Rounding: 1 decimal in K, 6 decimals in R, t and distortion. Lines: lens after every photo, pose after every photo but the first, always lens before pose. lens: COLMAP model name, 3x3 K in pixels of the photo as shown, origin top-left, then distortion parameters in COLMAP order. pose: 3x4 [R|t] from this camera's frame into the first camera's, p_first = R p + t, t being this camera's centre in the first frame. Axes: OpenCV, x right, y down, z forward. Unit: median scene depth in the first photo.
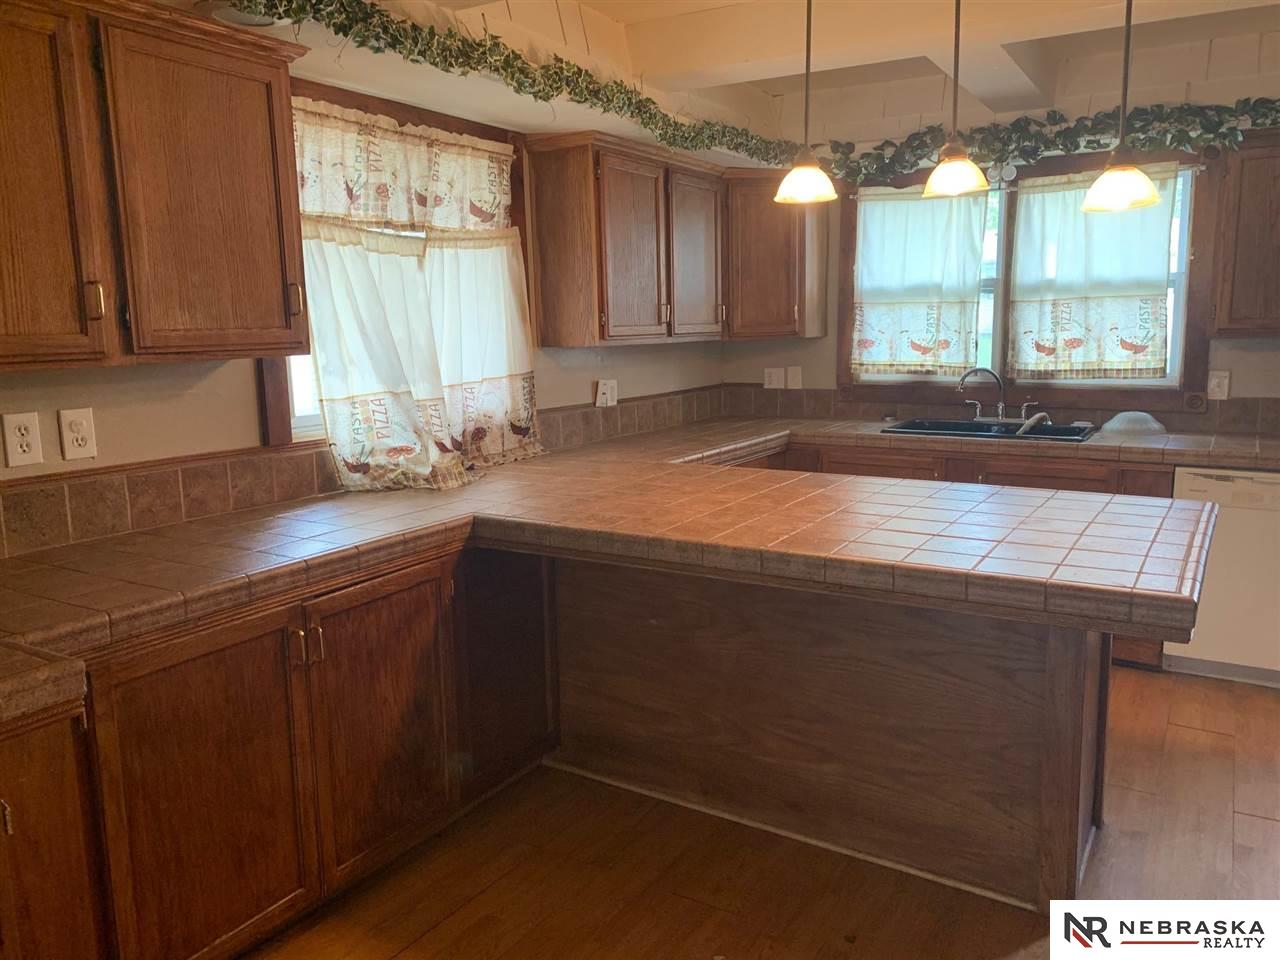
lens RADIAL K [[970.9, 0, 642.2], [0, 970.9, 469.9], [0, 0, 1]] dist [0.041006, -0.014795]
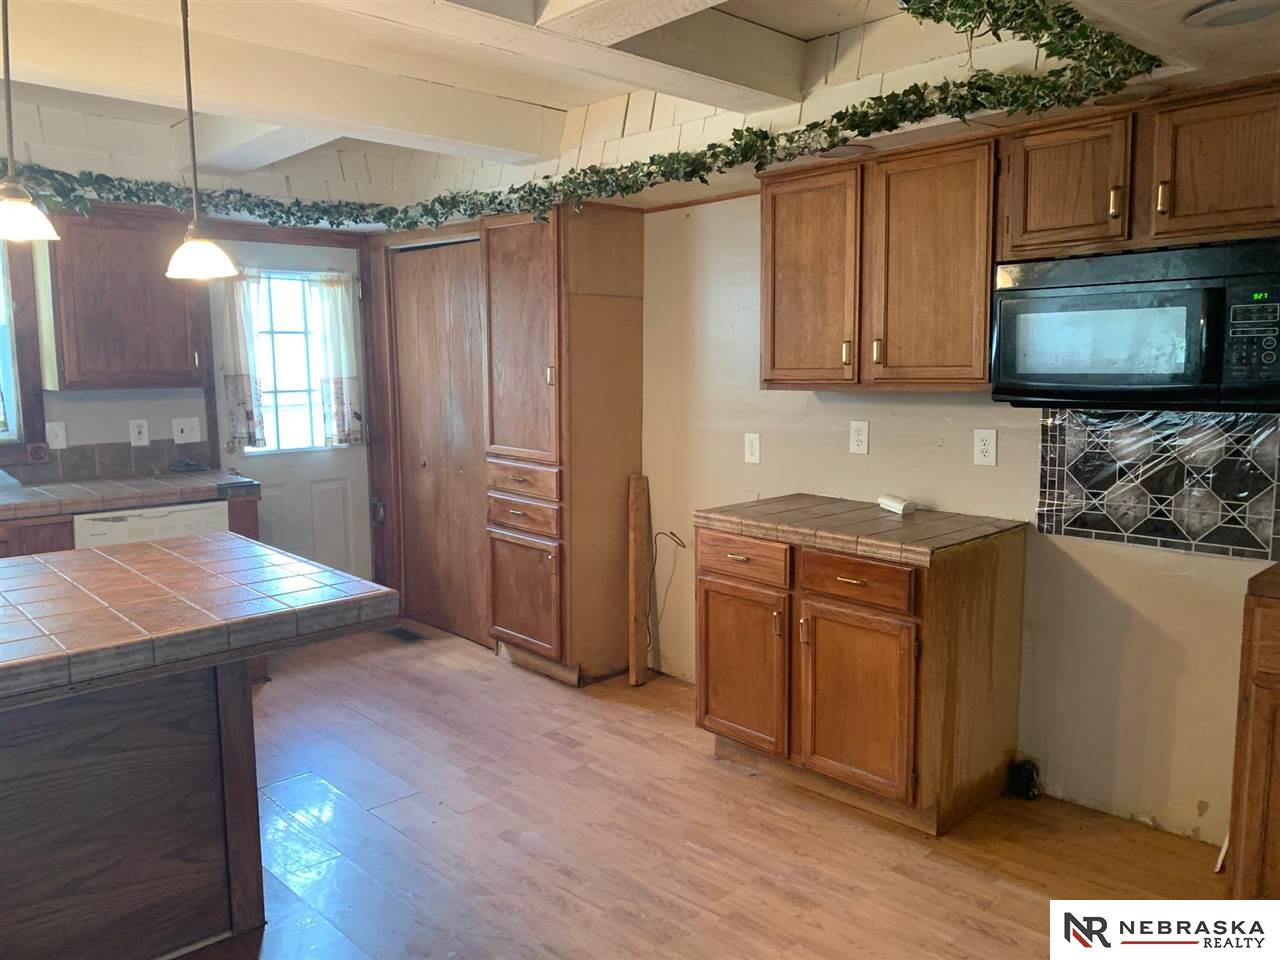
lens RADIAL K [[970.9, 0, 638.7], [0, 970.9, 453.4], [0, 0, 1]] dist [0.041006, -0.014795]
pose [[0.287745, -0.080807, 0.954292, -0.258904], [0.148222, 0.988185, 0.038984, -0.019735], [-0.946168, 0.130230, 0.296323, 0.135971]]
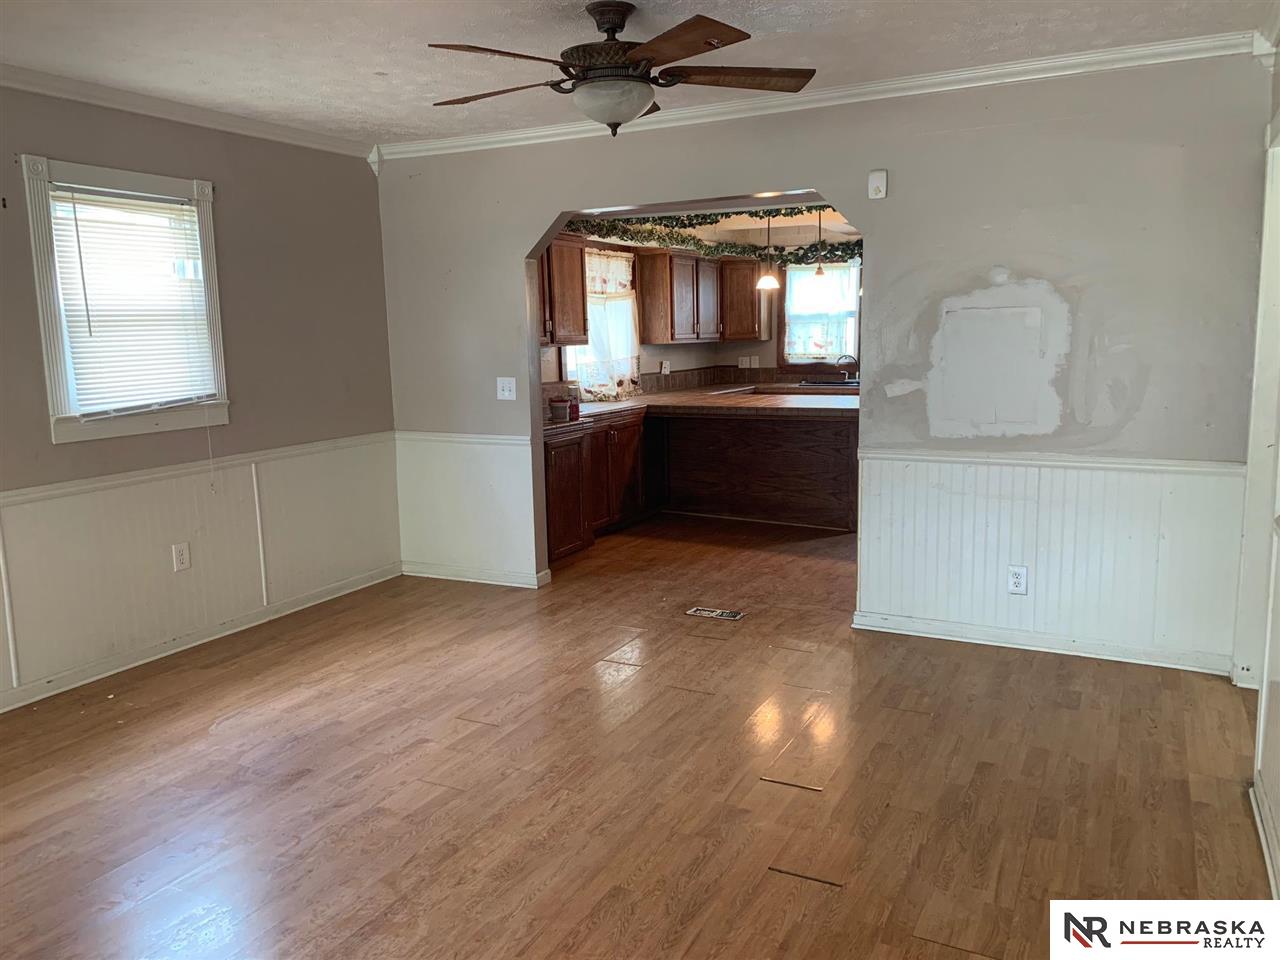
lens RADIAL K [[970.9, 0, 636.0], [0, 970.9, 486.0], [0, 0, 1]] dist [0.041006, -0.014795]
pose [[0.998135, -0.010633, 0.060113, -0.253573], [0.010296, 0.999929, 0.005921, 0.176936], [-0.060172, -0.005291, 0.998174, -1.165672]]
